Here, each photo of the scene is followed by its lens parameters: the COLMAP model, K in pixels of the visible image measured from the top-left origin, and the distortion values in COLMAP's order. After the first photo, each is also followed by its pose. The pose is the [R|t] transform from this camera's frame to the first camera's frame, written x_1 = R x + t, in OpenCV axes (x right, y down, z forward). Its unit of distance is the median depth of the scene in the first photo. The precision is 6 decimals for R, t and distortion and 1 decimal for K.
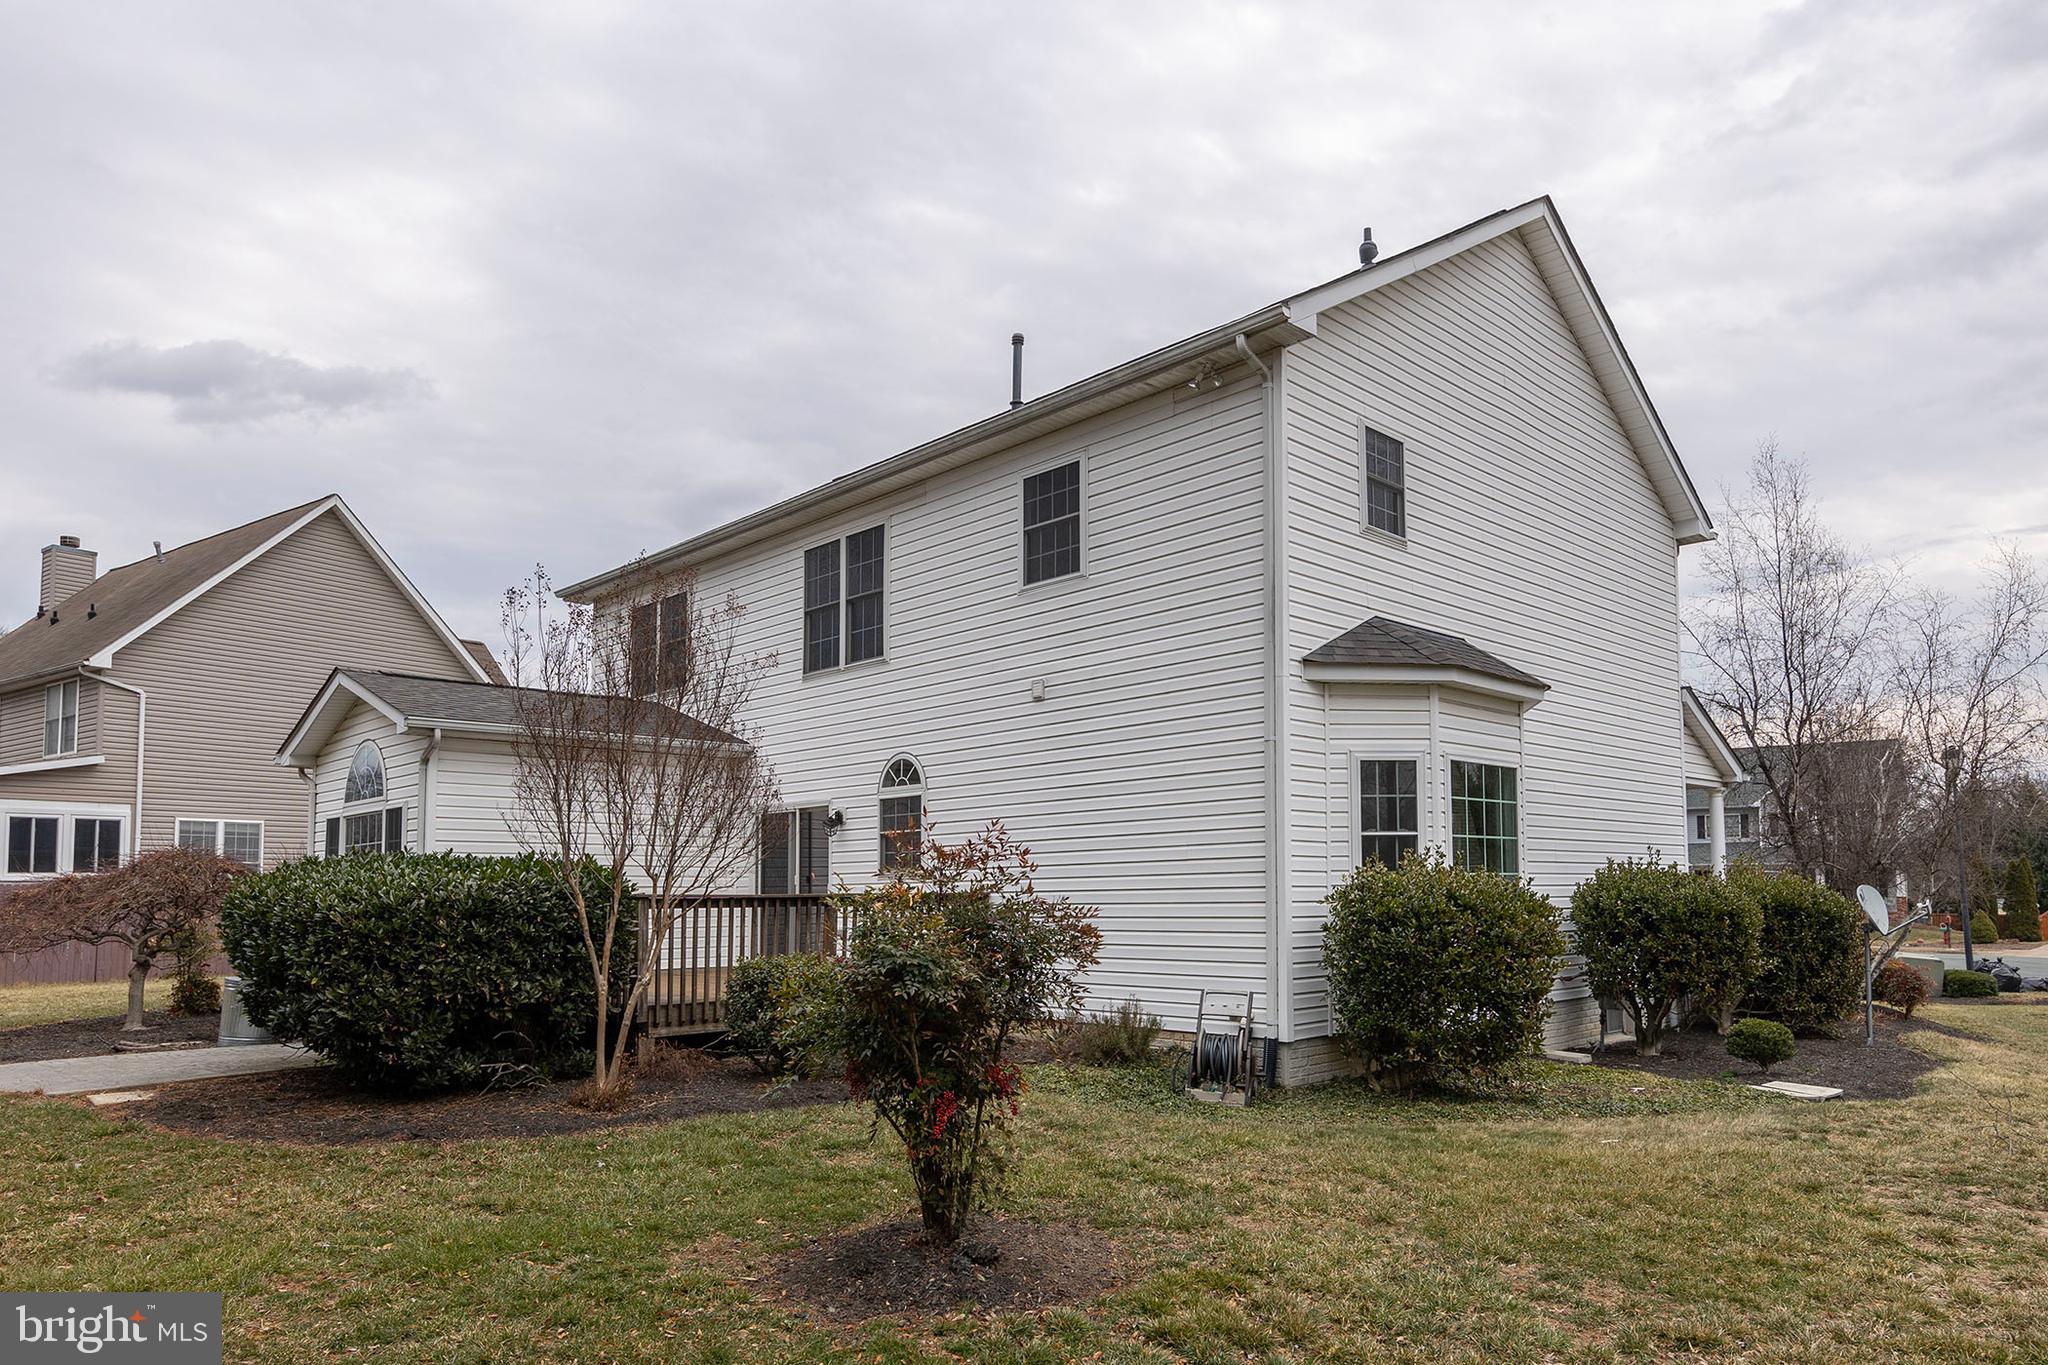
lens RADIAL K [[1300.6, 0, 1024.1], [0, 1300.6, 699.3], [0, 0, 1]] dist [0.002986, 0.000063]
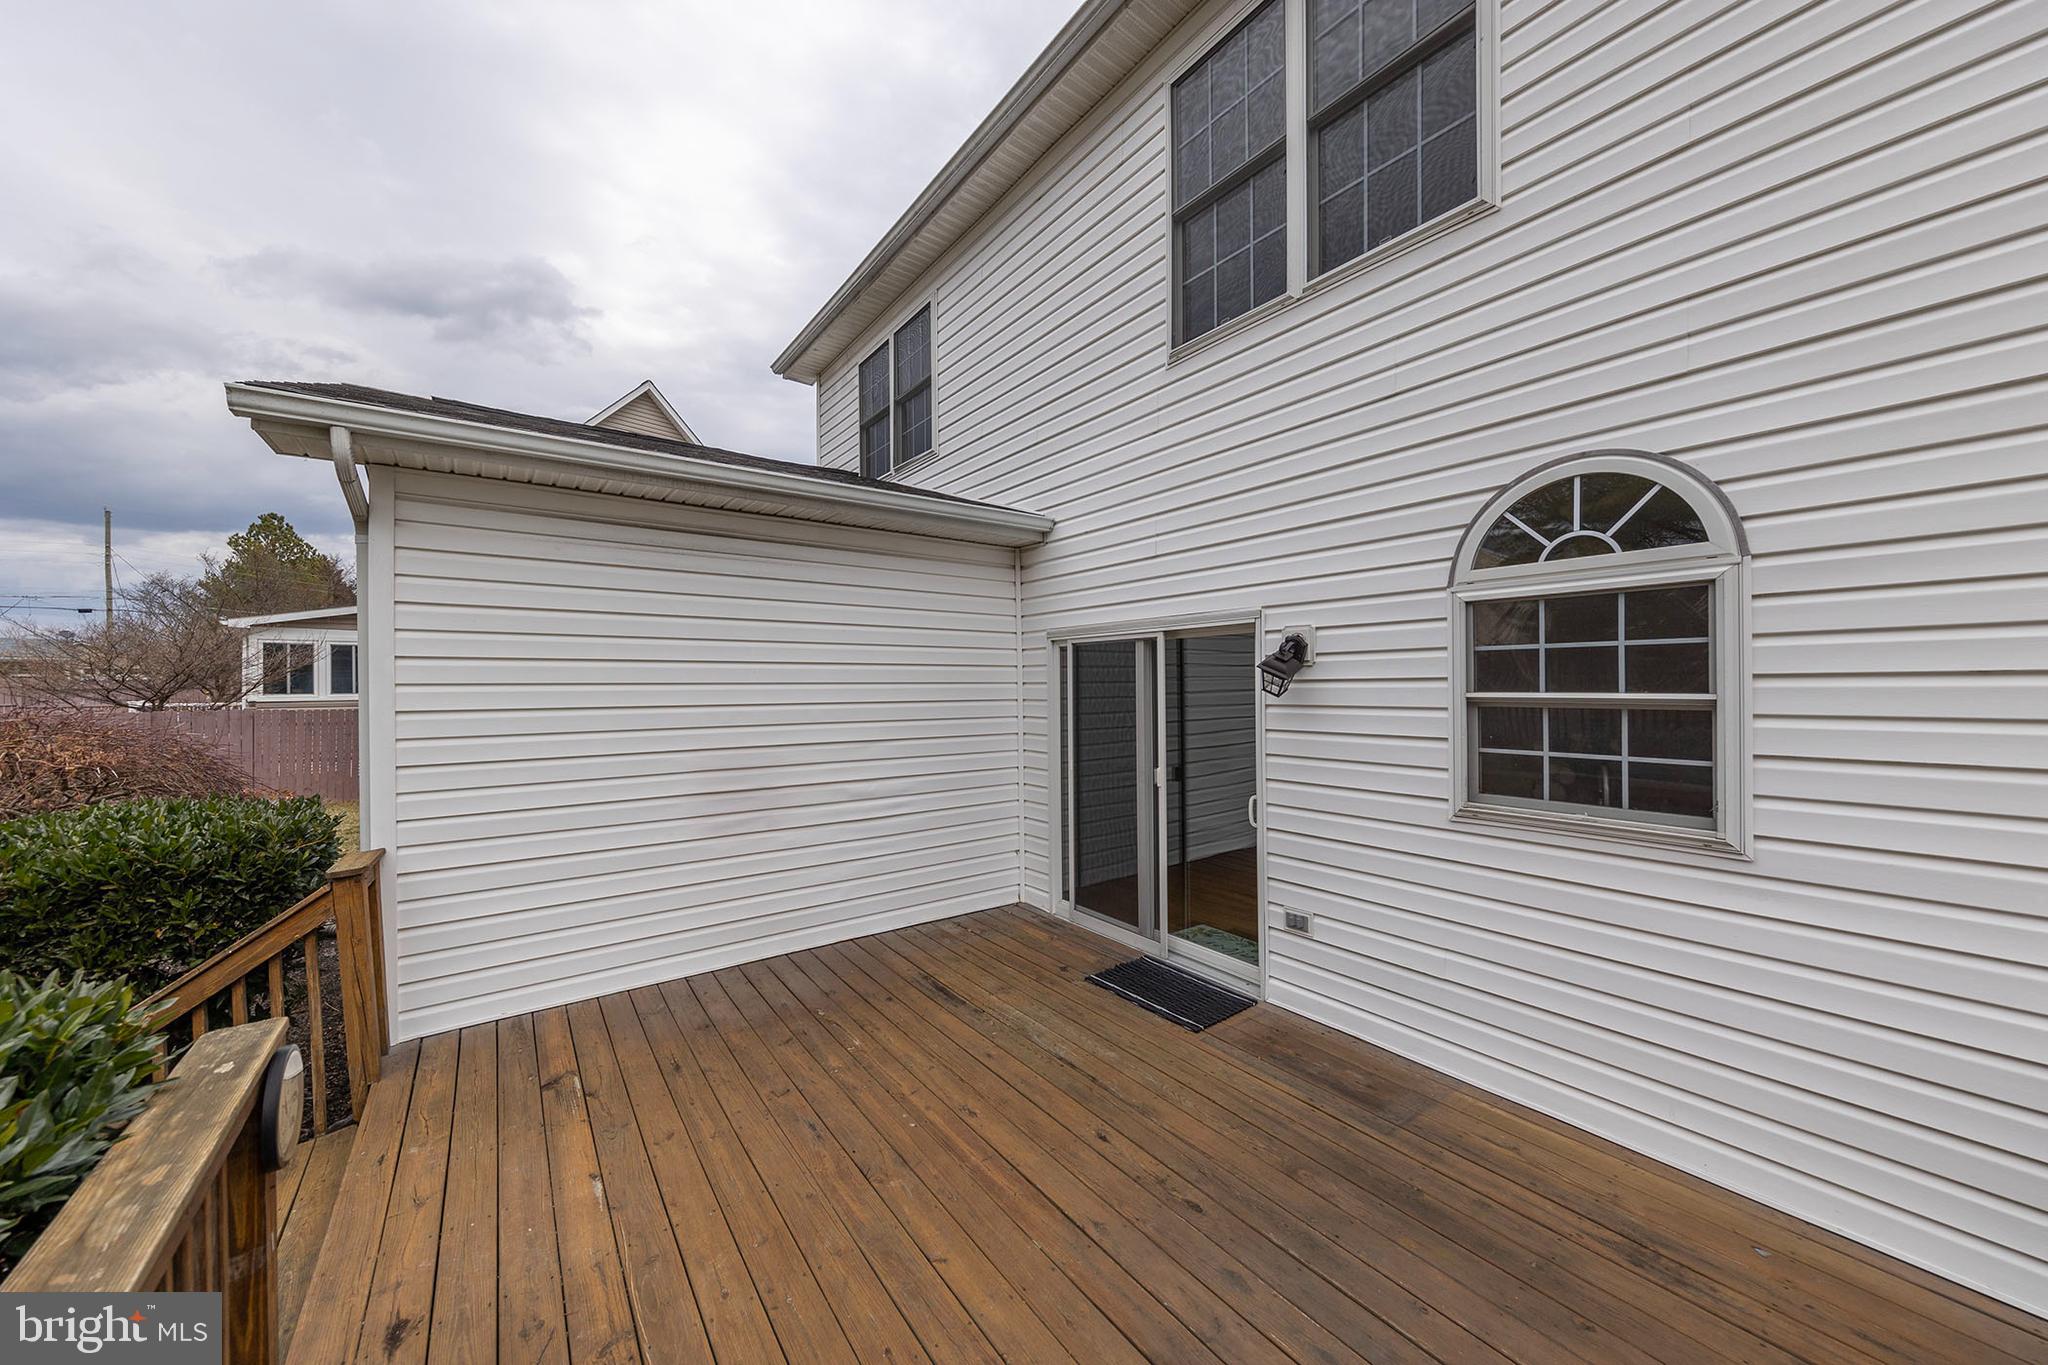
lens RADIAL K [[715.9, 0, 1015.6], [0, 715.9, 683.7], [0, 0, 1]] dist [0.004801, -0.000678]
pose [[0.990244, 0.017632, -0.138223, -0.197655], [0.001161, 0.990884, 0.134714, 0.069509], [0.139339, -0.133560, 0.981196, 0.754780]]
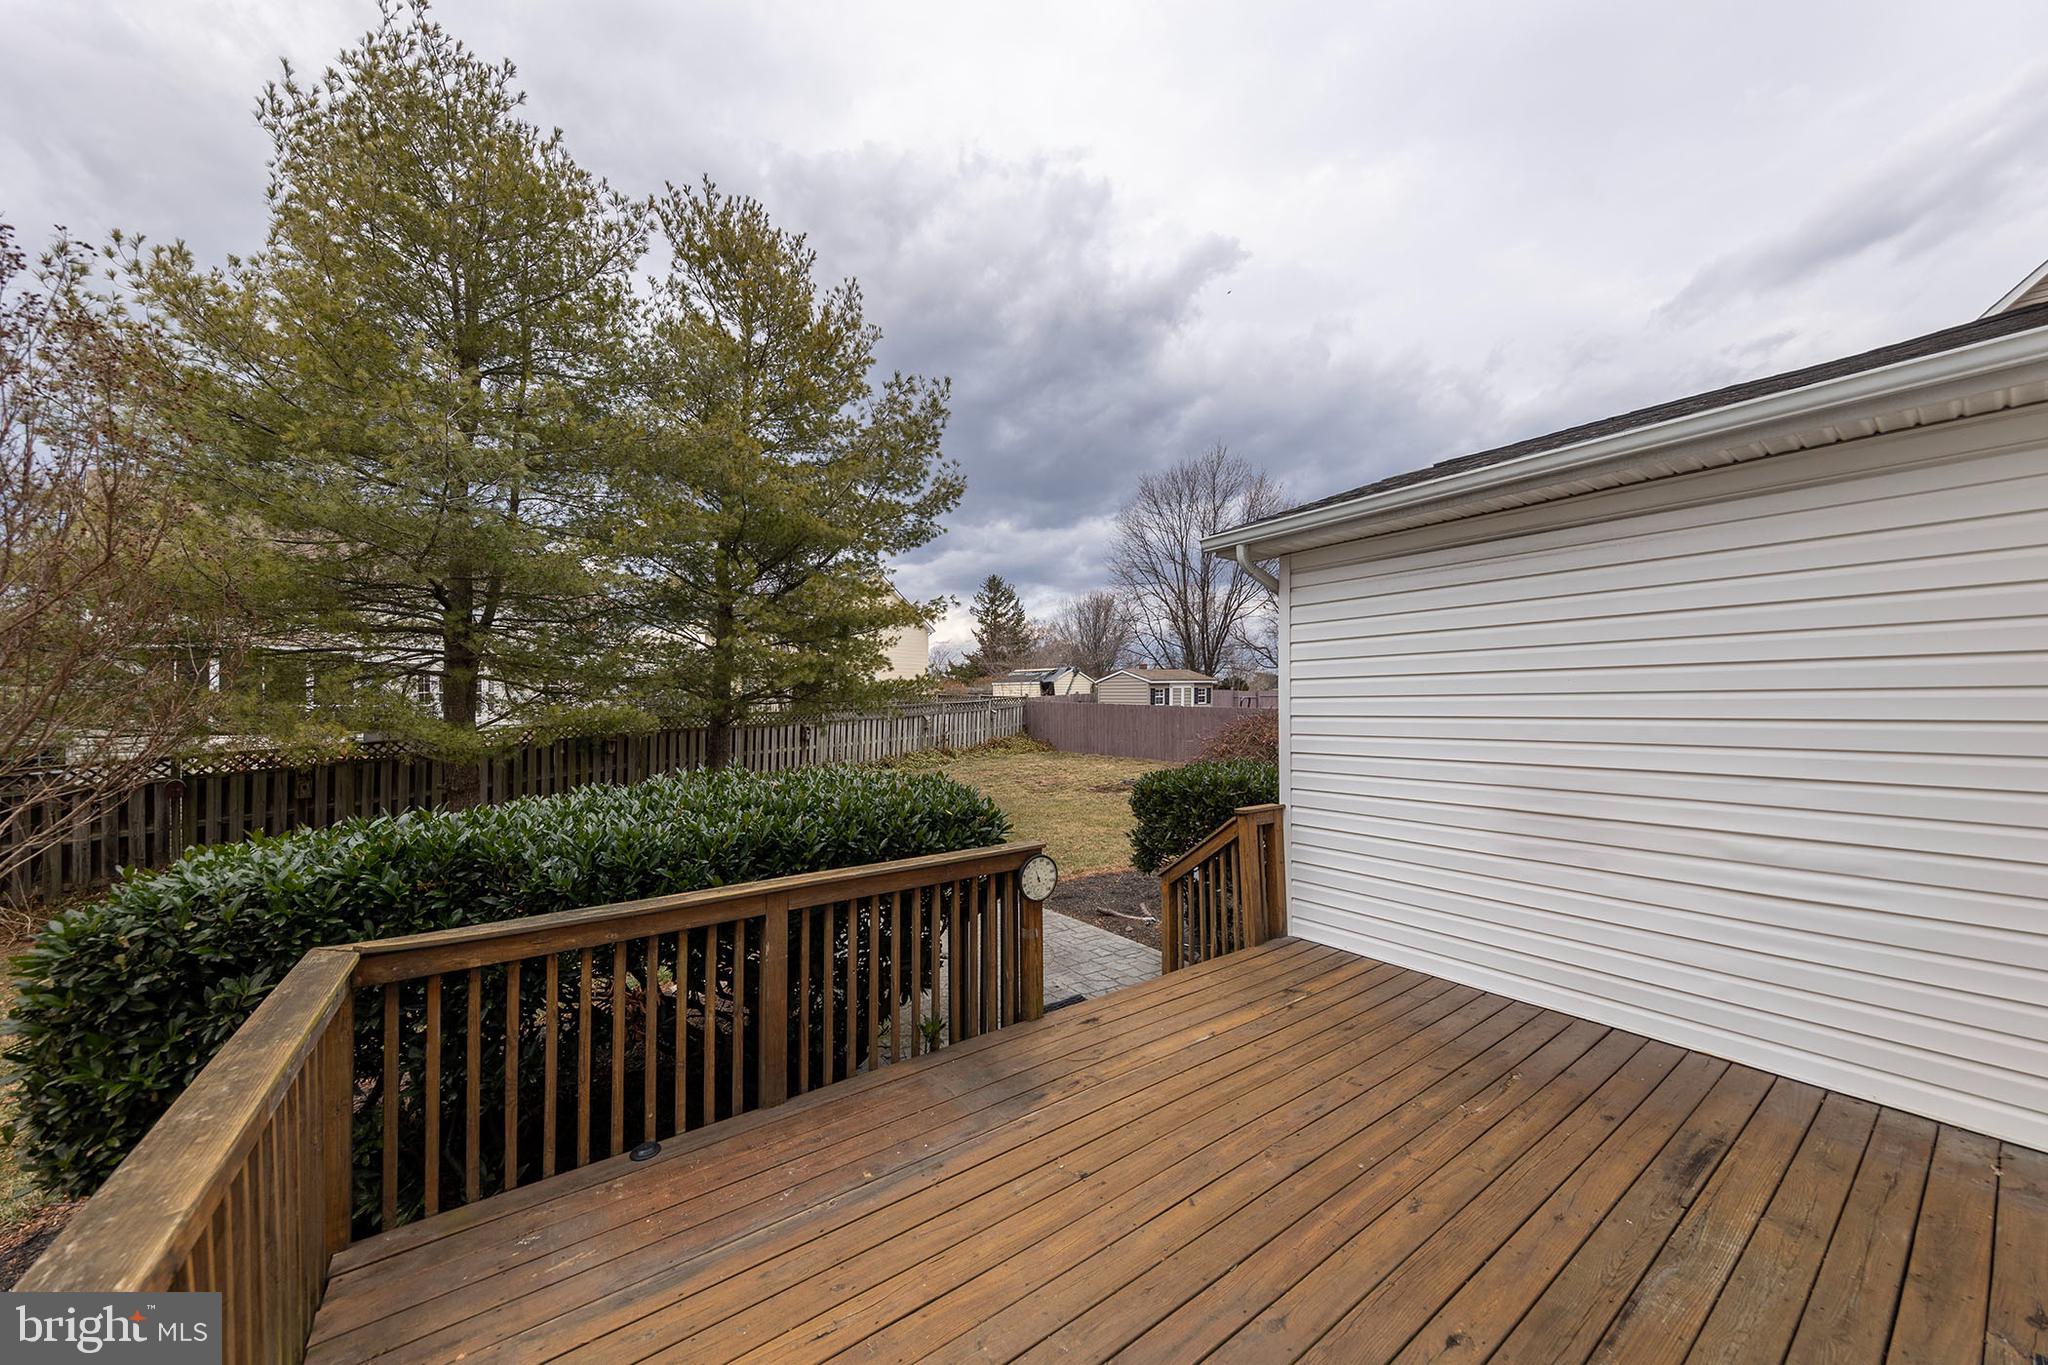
lens RADIAL K [[715.9, 0, 1030.9], [0, 715.9, 713.0], [0, 0, 1]] dist [0.004801, -0.000678]
pose [[-0.139418, 0.037279, -0.989532, -0.079114], [0.151044, 0.988398, 0.015955, 0.083111], [0.978646, -0.147239, -0.143431, 0.870775]]
